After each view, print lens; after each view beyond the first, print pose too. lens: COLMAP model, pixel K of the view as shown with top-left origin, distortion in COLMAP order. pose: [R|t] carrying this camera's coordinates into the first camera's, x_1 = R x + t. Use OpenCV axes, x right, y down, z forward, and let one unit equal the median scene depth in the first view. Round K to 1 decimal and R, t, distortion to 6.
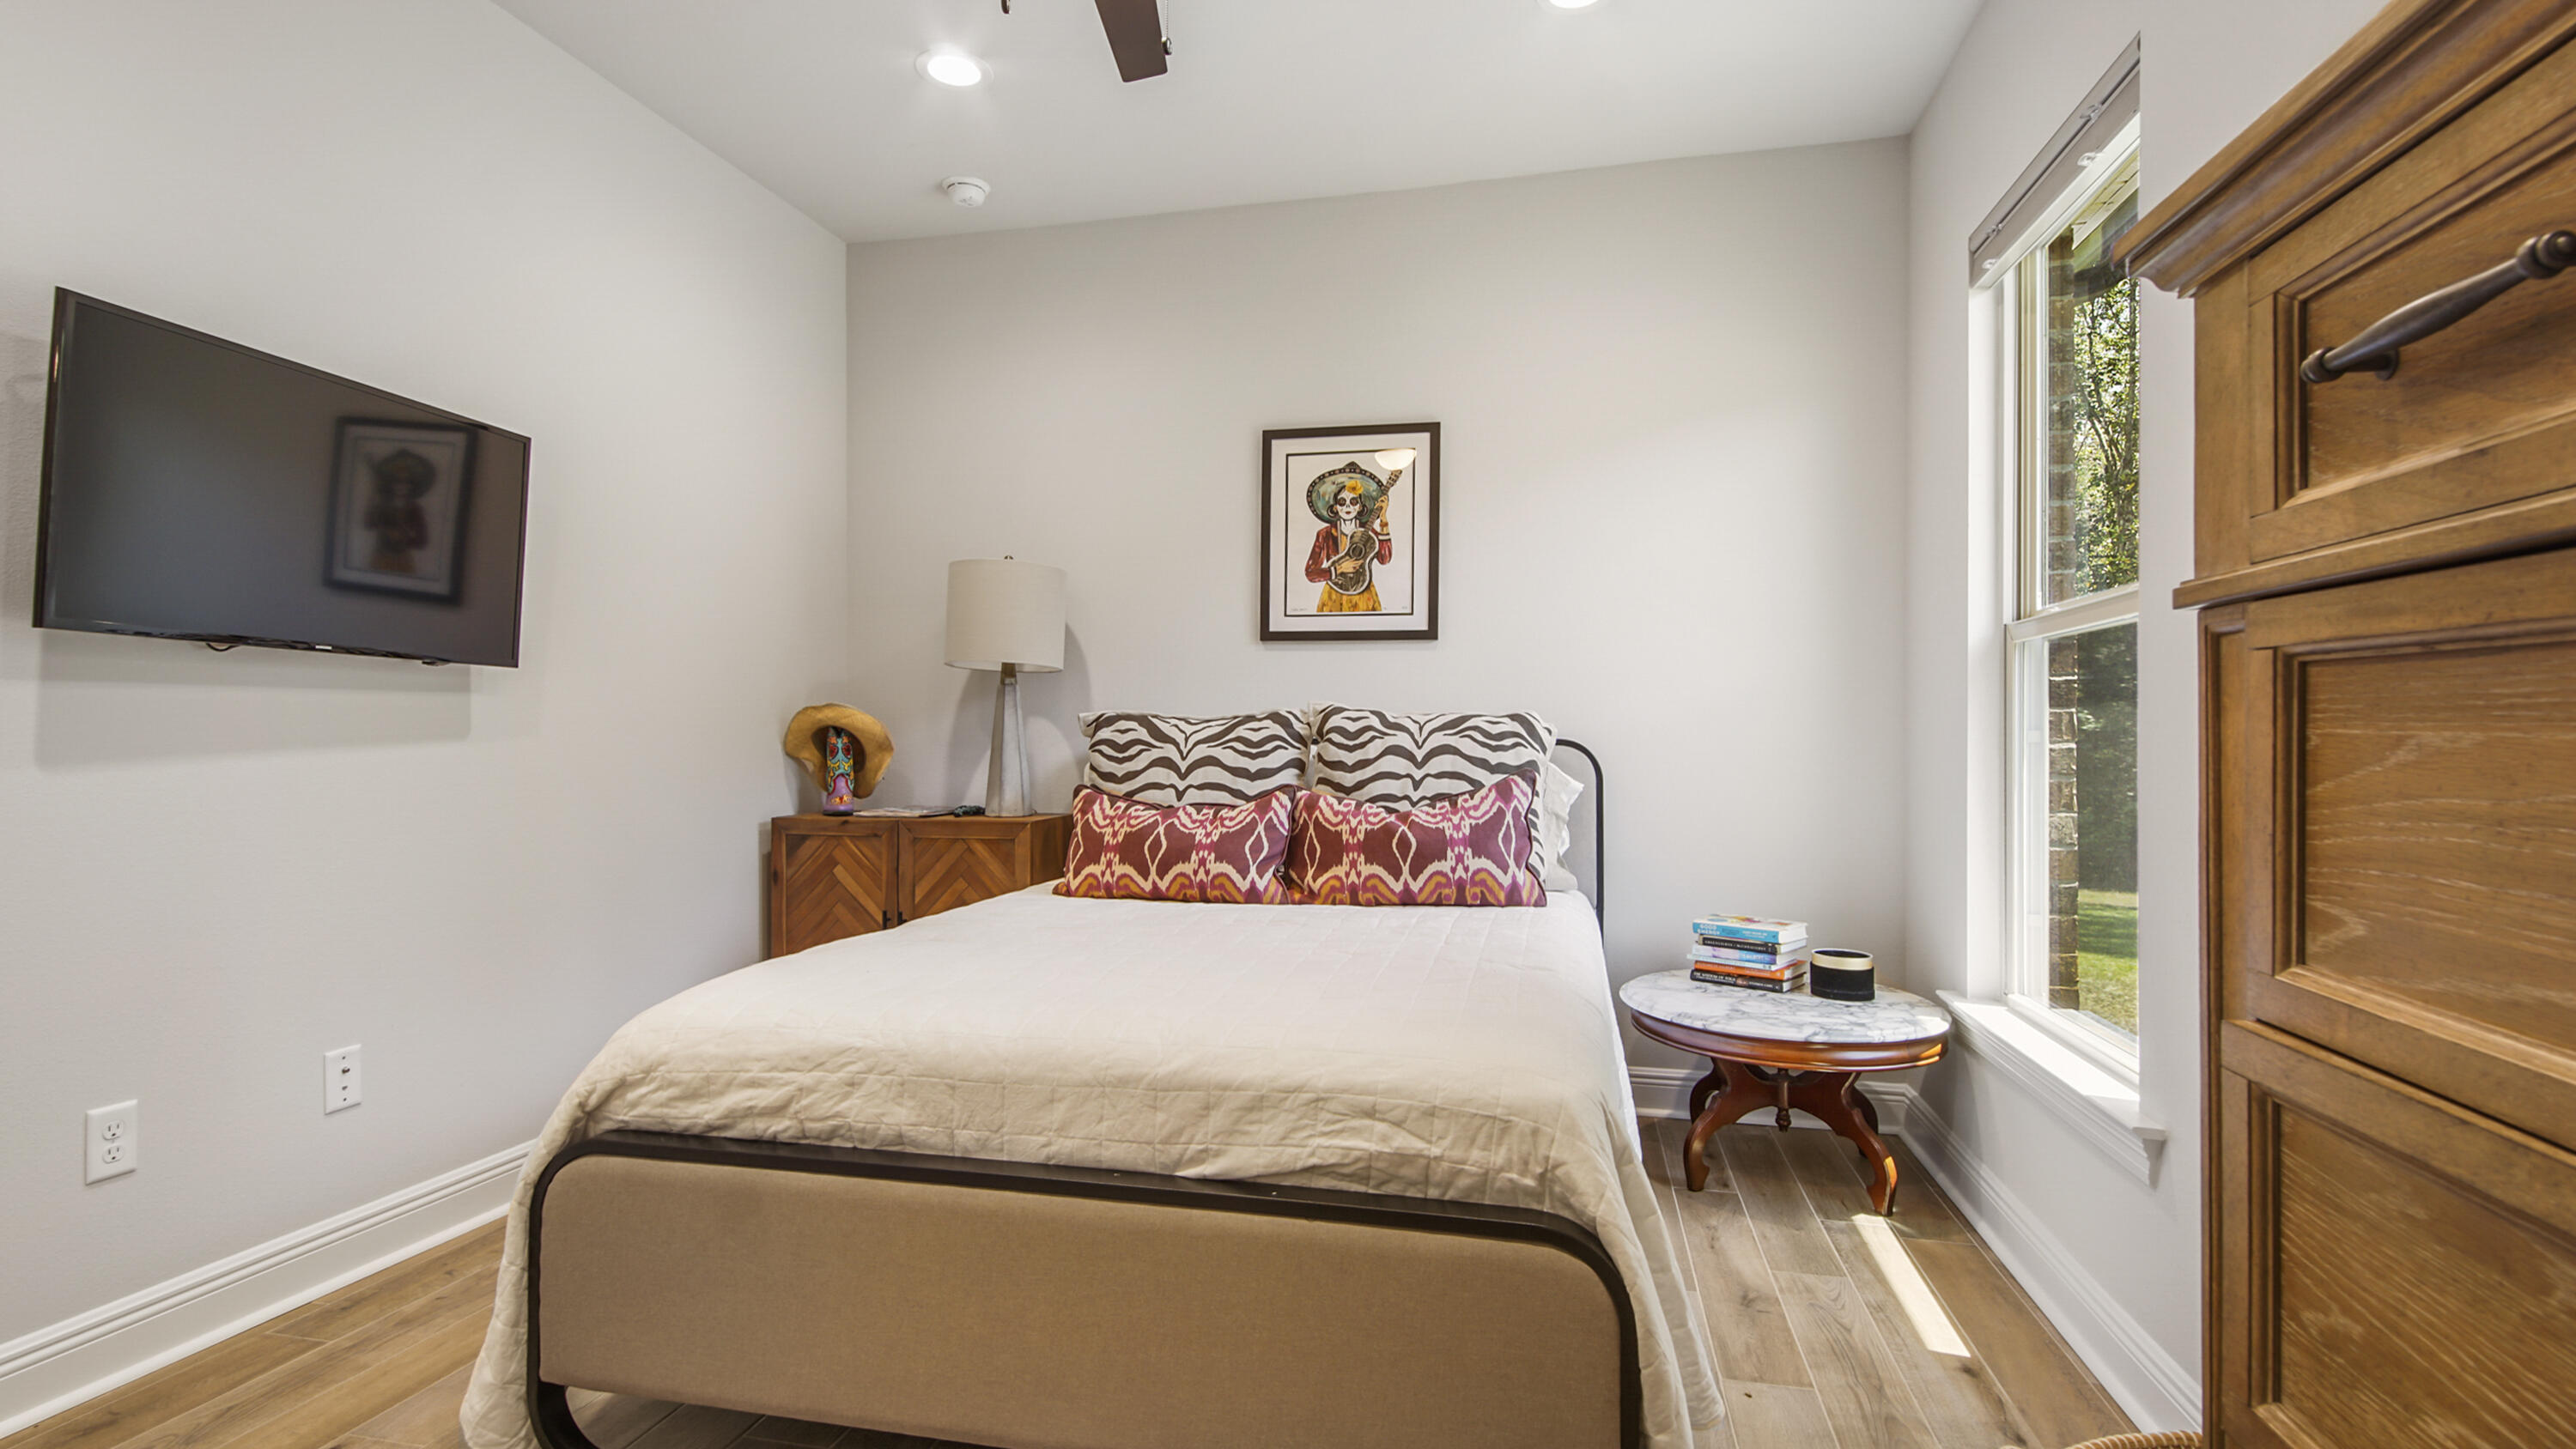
lens RADIAL K [[1212.8, 0, 1287.3], [0, 1212.8, 726.3], [0, 0, 1]] dist [0.023071, -0.000521]
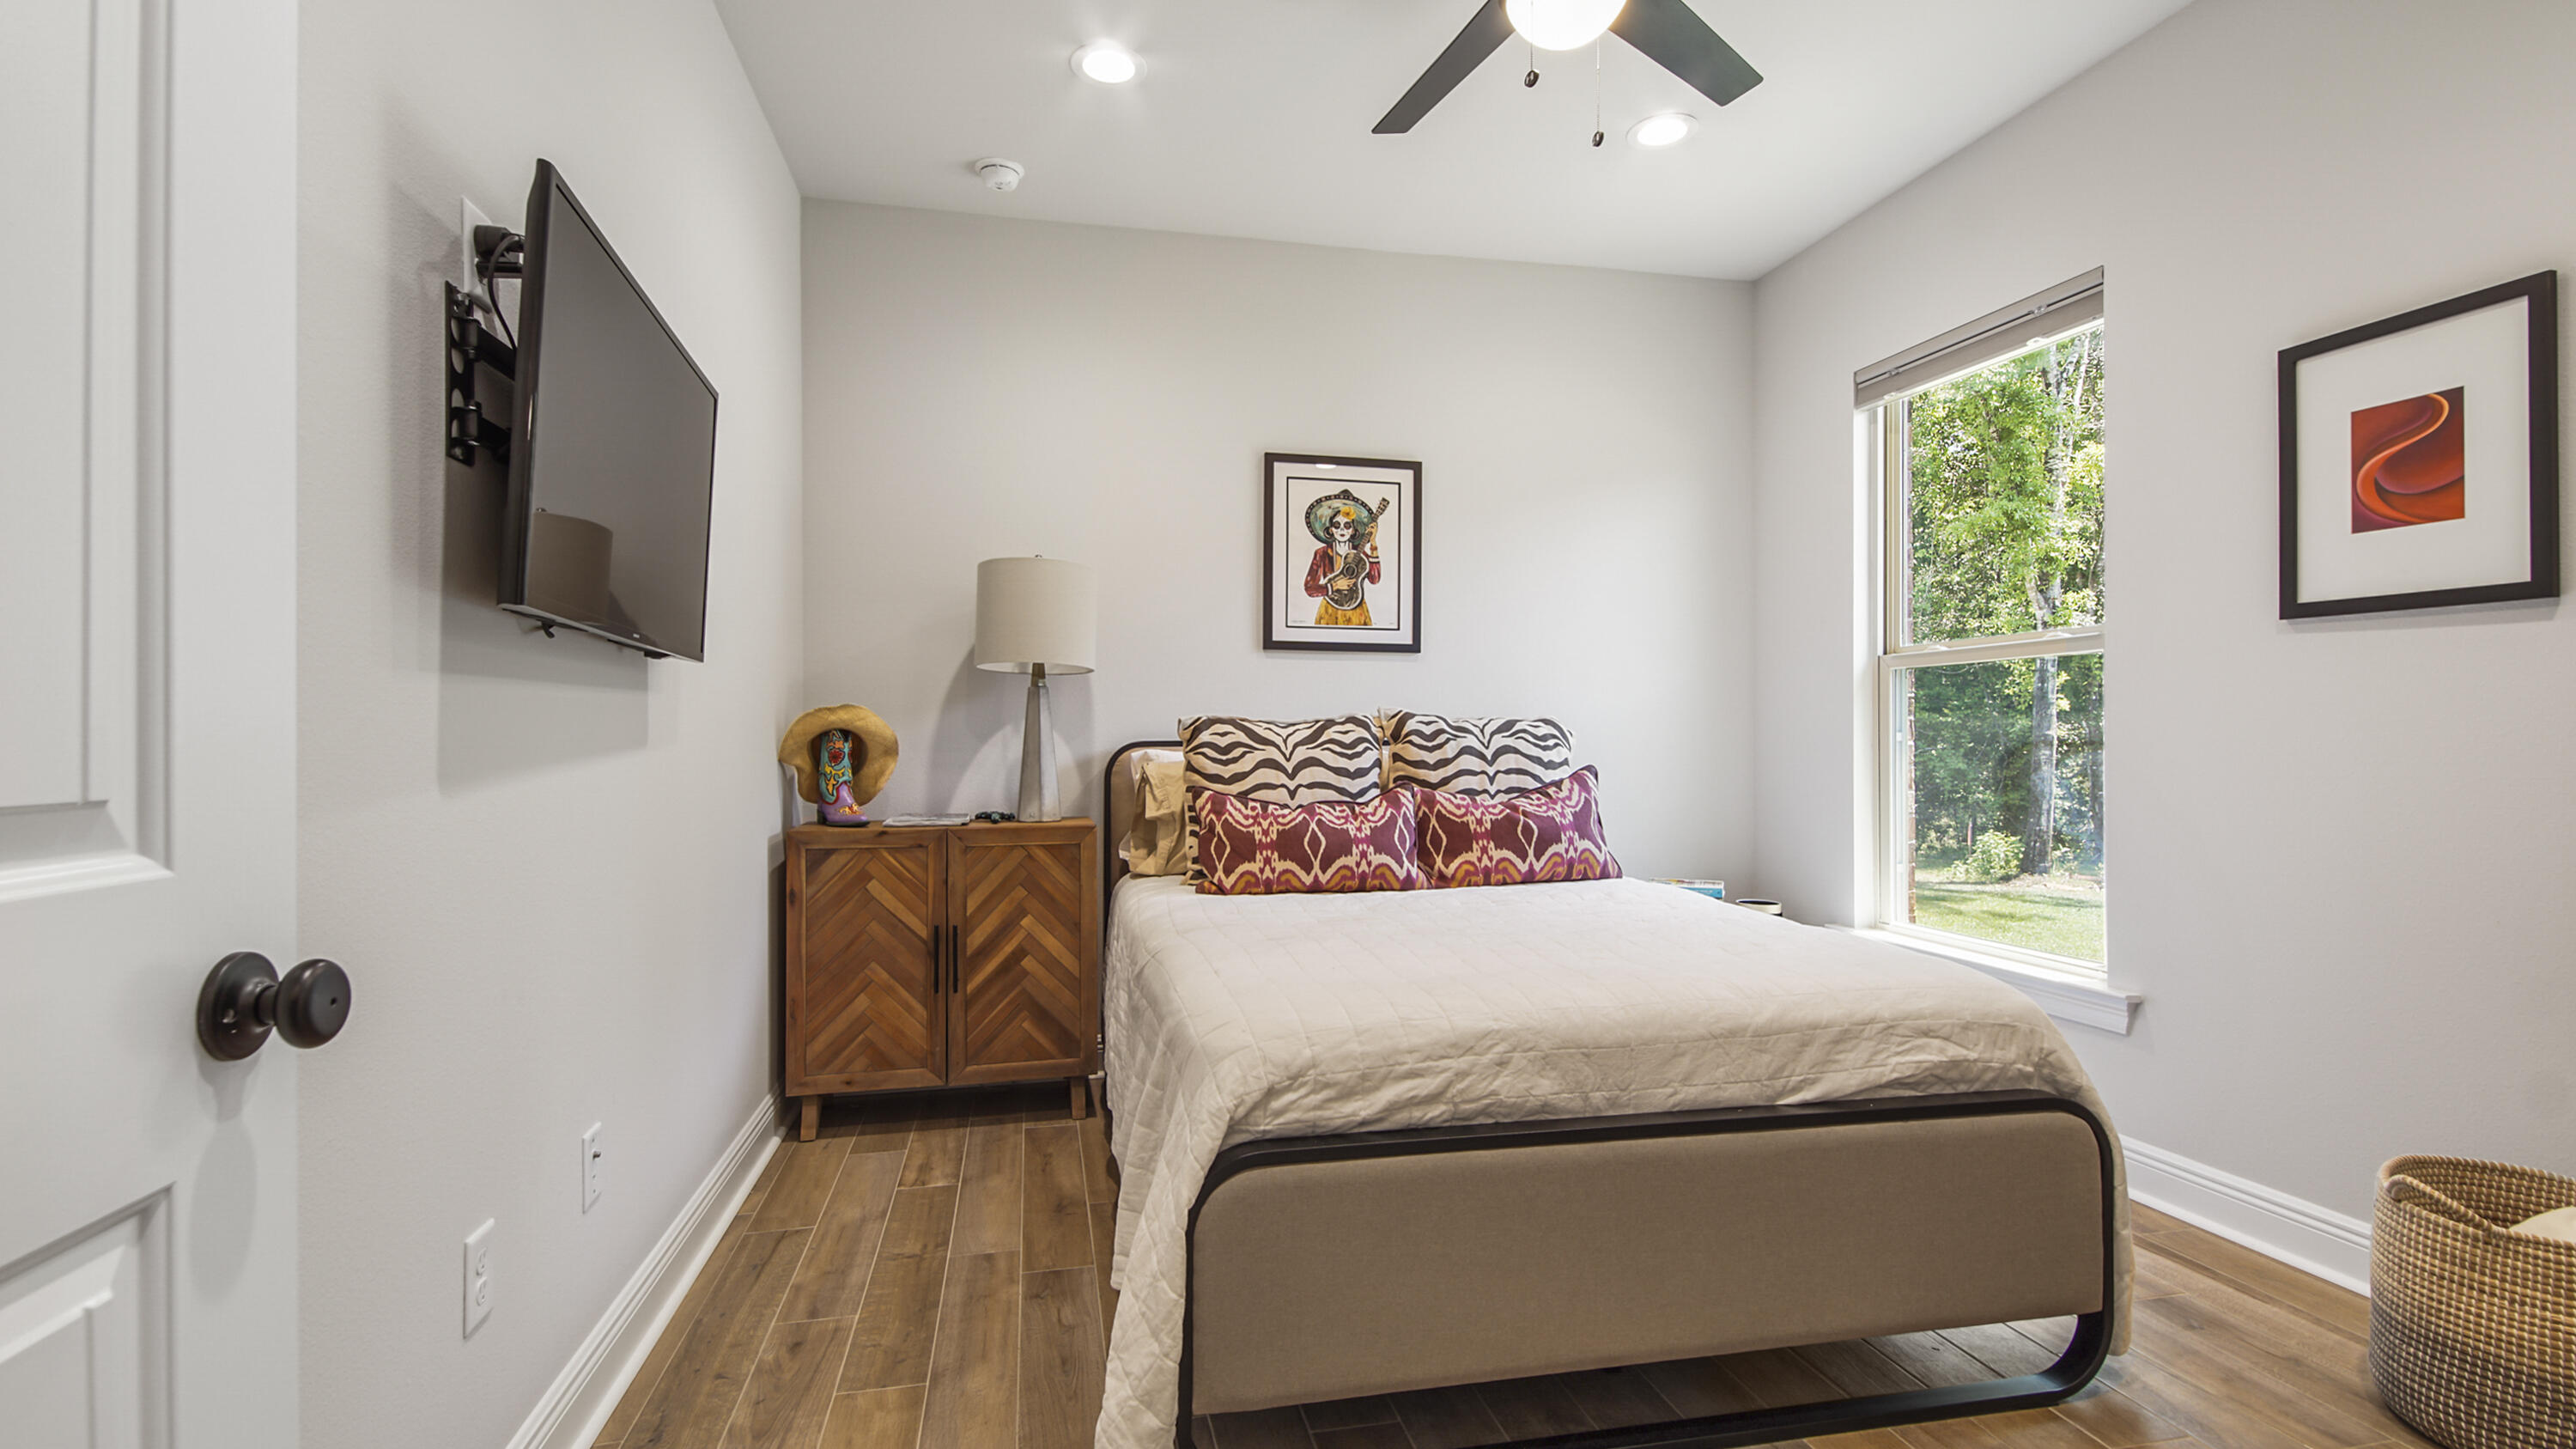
lens RADIAL K [[1160.2, 0, 1285.9], [0, 1160.2, 720.7], [0, 0, 1]] dist [0.028255, -0.016098]
pose [[0.907705, 0.002658, 0.419601, -0.559709], [-0.000560, 0.999987, -0.005123, -0.002729], [-0.419609, 0.004416, 0.907694, 0.083104]]
